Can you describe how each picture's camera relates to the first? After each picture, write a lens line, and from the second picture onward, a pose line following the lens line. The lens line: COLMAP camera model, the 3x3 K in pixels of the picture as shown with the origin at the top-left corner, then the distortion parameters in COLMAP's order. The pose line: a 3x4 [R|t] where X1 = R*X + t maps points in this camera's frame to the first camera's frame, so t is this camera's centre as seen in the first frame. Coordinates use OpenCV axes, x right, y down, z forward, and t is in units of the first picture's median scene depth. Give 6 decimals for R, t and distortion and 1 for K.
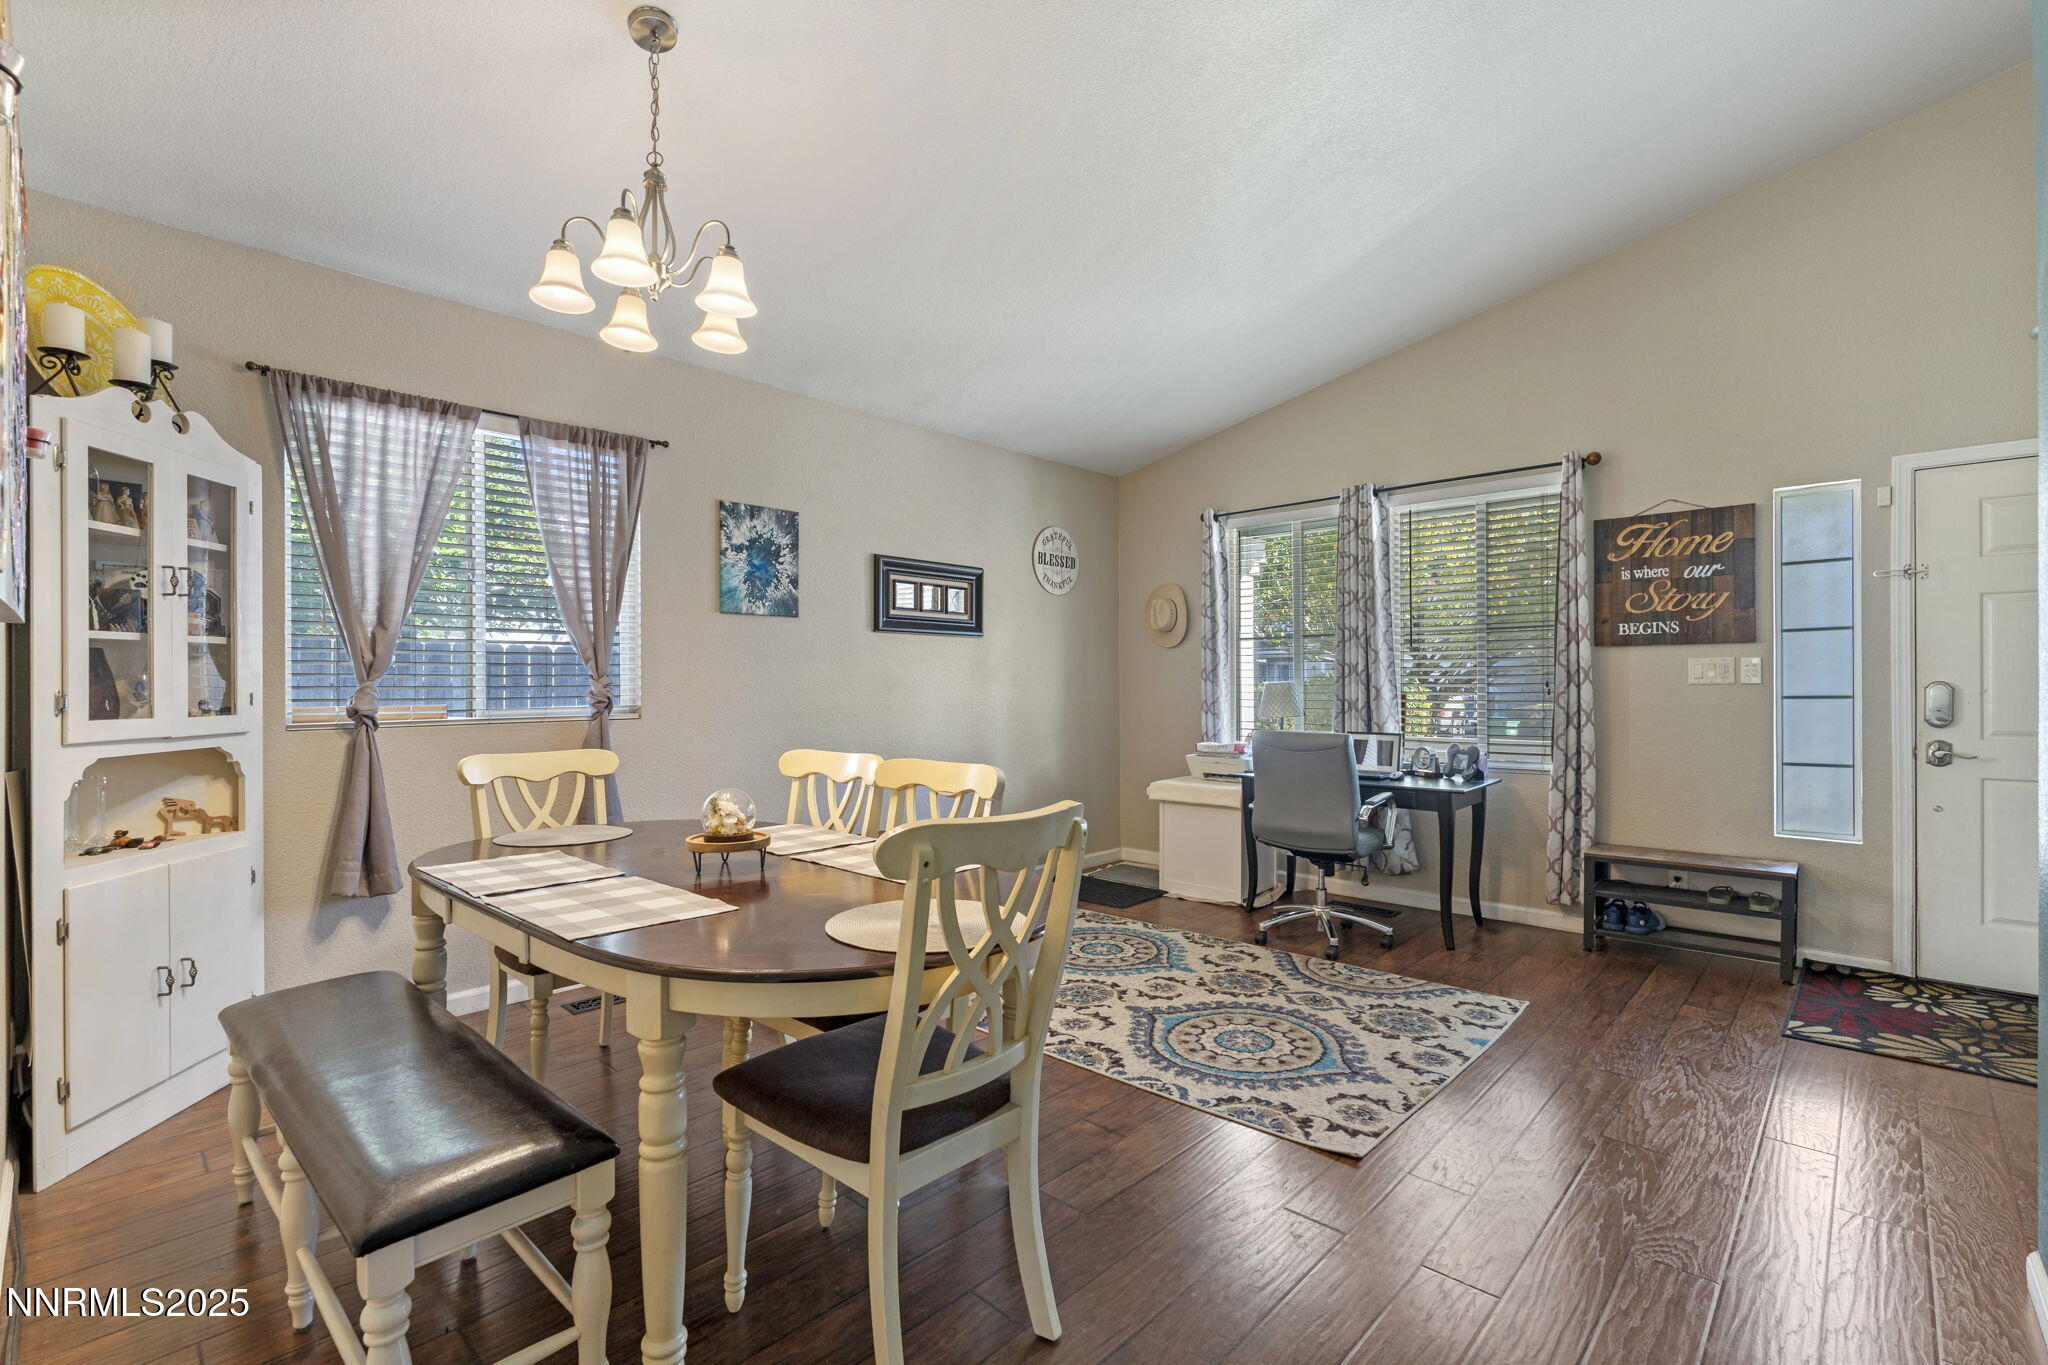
lens RADIAL K [[900.7, 0, 1013.5], [0, 900.7, 686.7], [0, 0, 1]] dist [-0.009227, 0.002325]
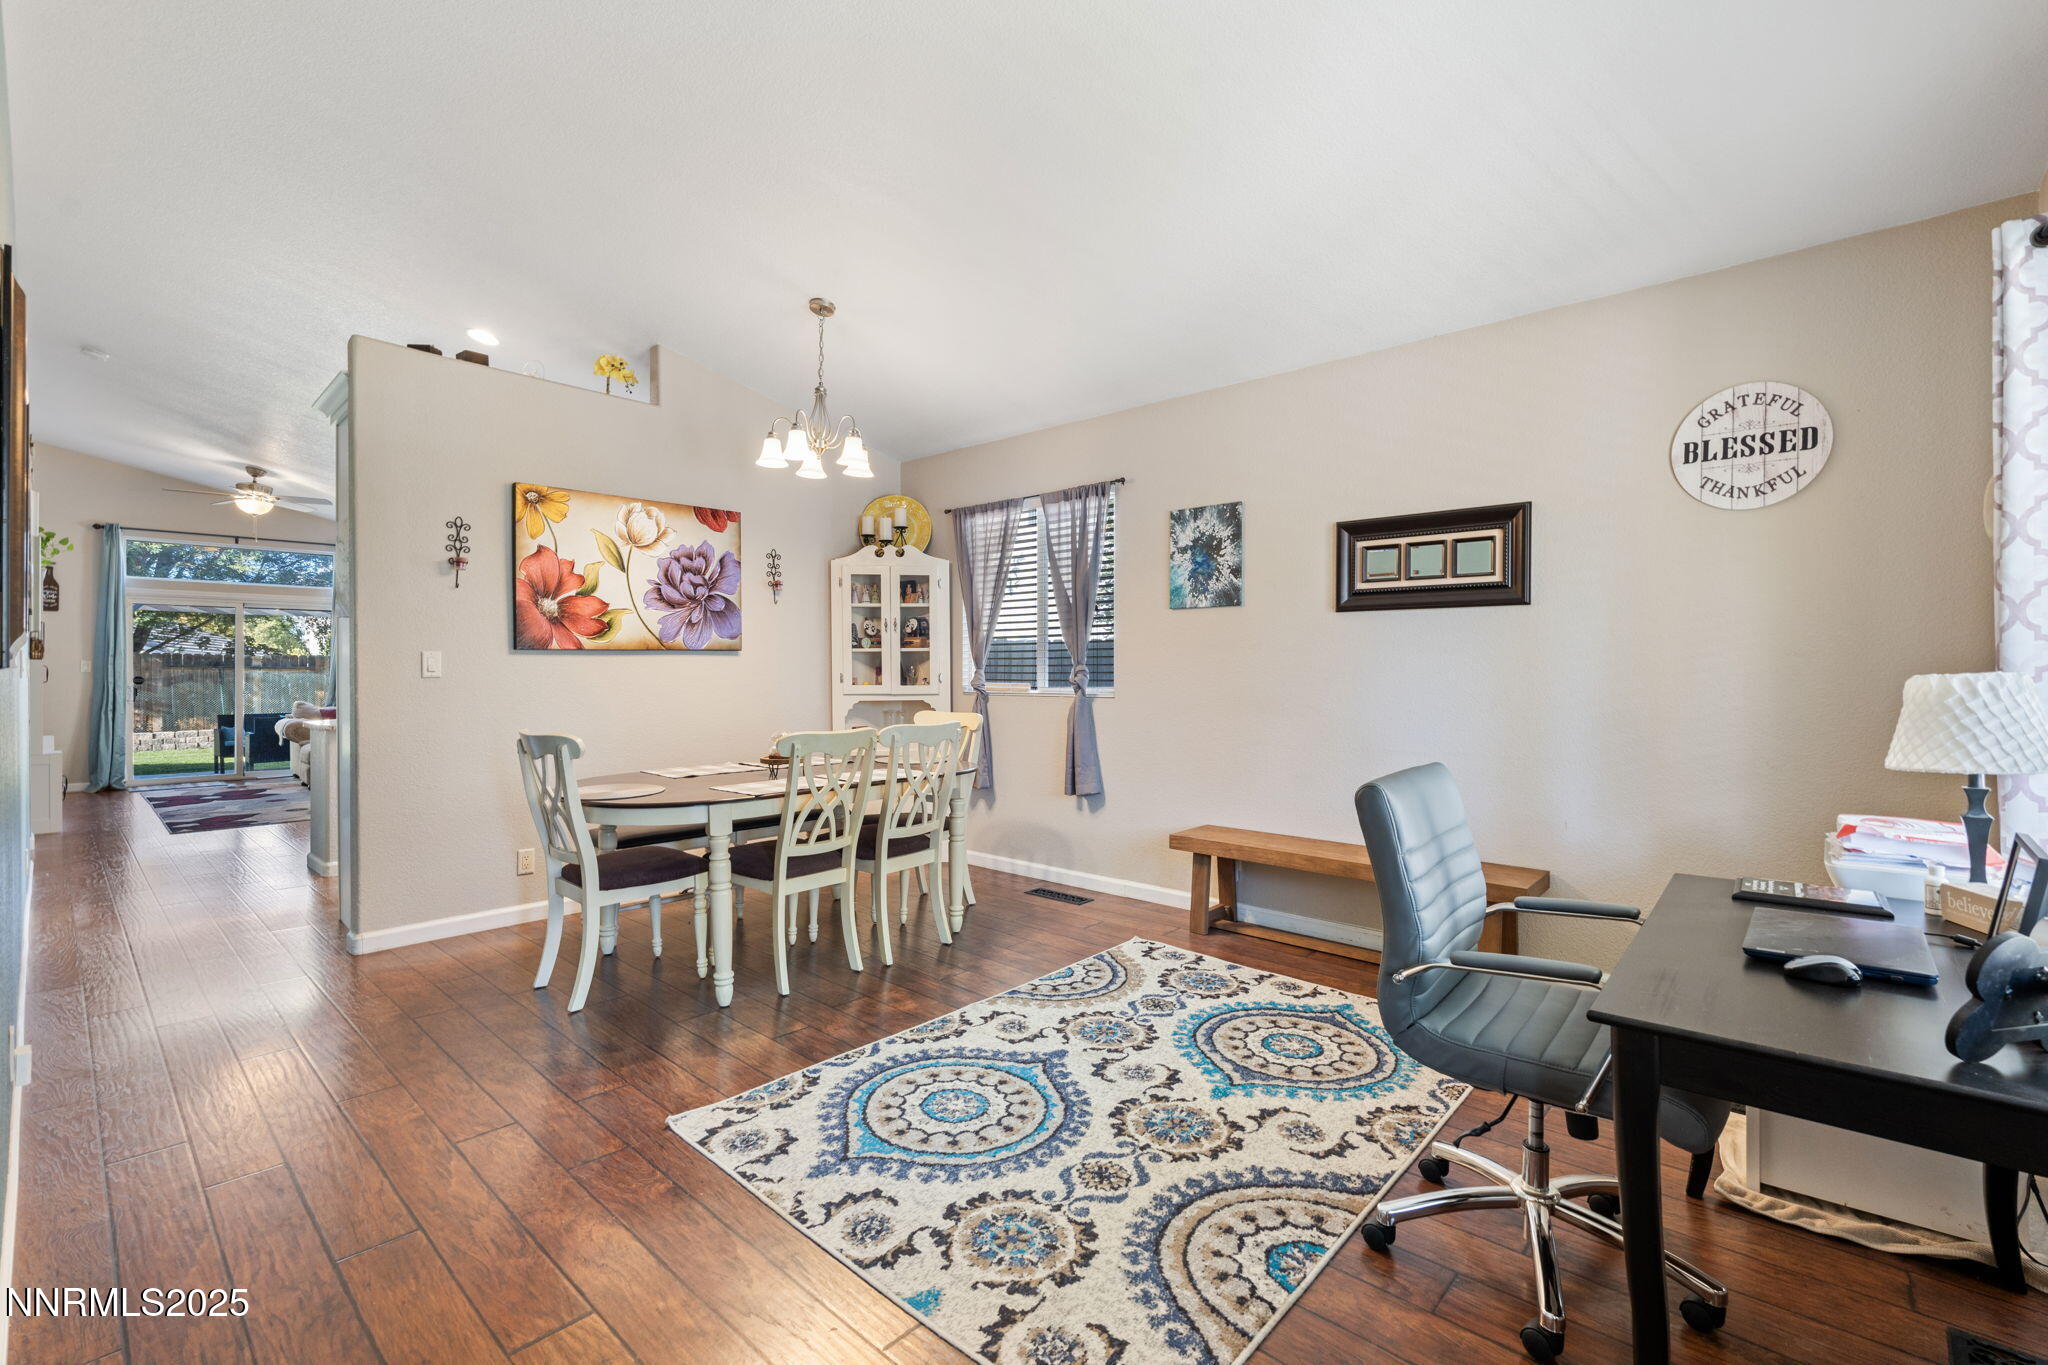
lens RADIAL K [[863.0, 0, 992.1], [0, 863.0, 669.9], [0, 0, 1]] dist [-0.005828, -0.001671]
pose [[0.029418, 0.009644, -0.999521, 0.883815], [0.001563, 0.999952, 0.009694, -0.017357], [0.999566, -0.001848, 0.029401, 0.844156]]
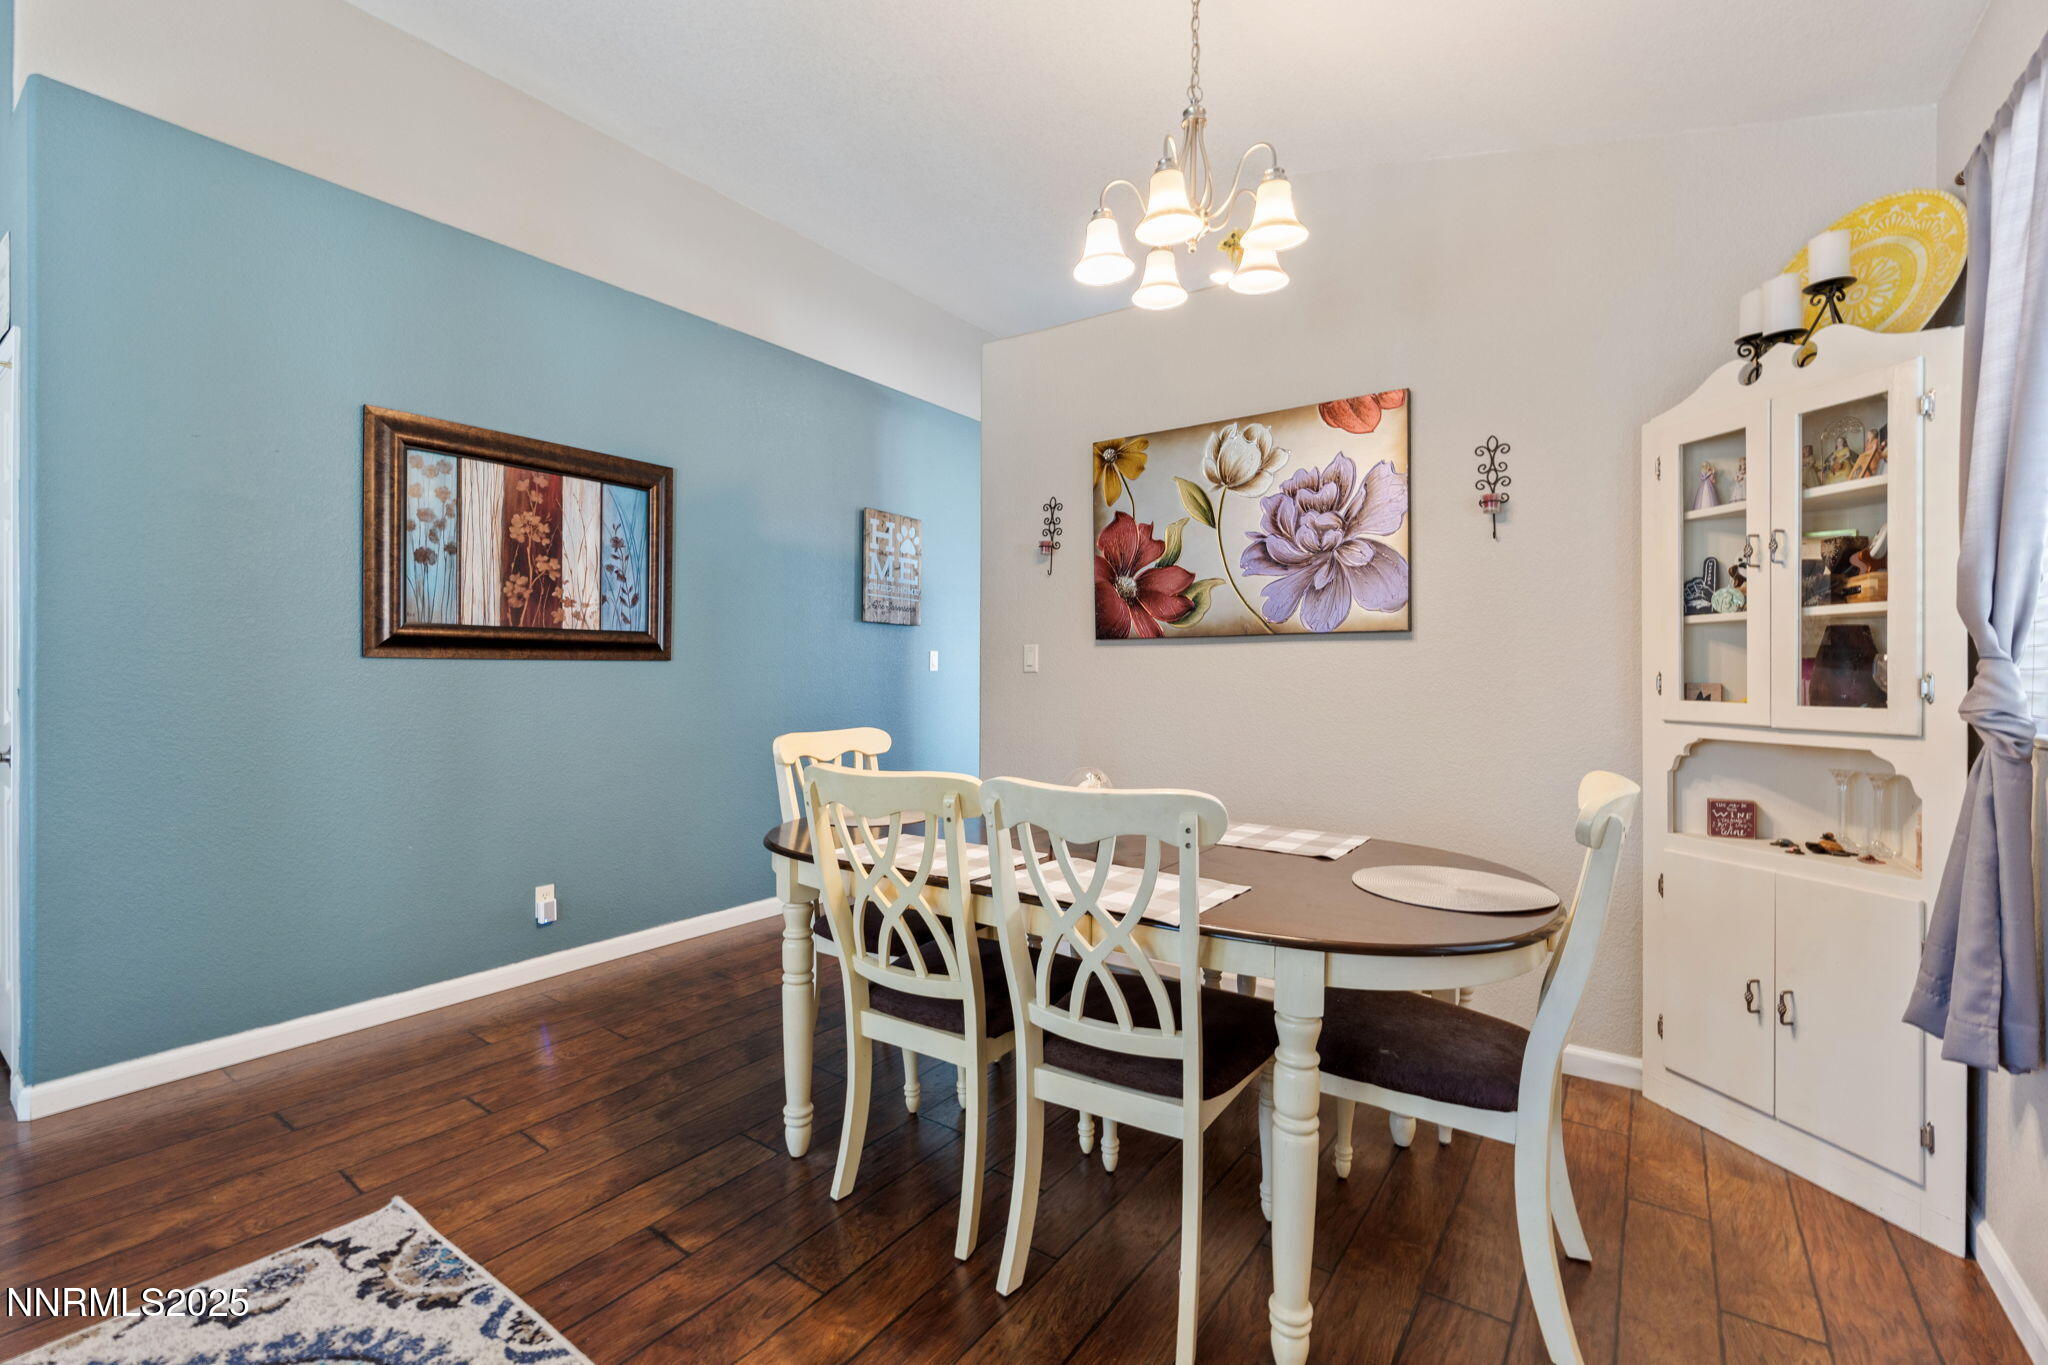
lens RADIAL K [[900.7, 0, 1051.7], [0, 900.7, 658.3], [0, 0, 1]] dist [-0.009227, 0.002325]
pose [[-0.985016, -0.001789, -0.172451, -0.061827], [0.000973, 0.999873, -0.015928, 0.002199], [0.172458, -0.015857, -0.984889, 1.234222]]
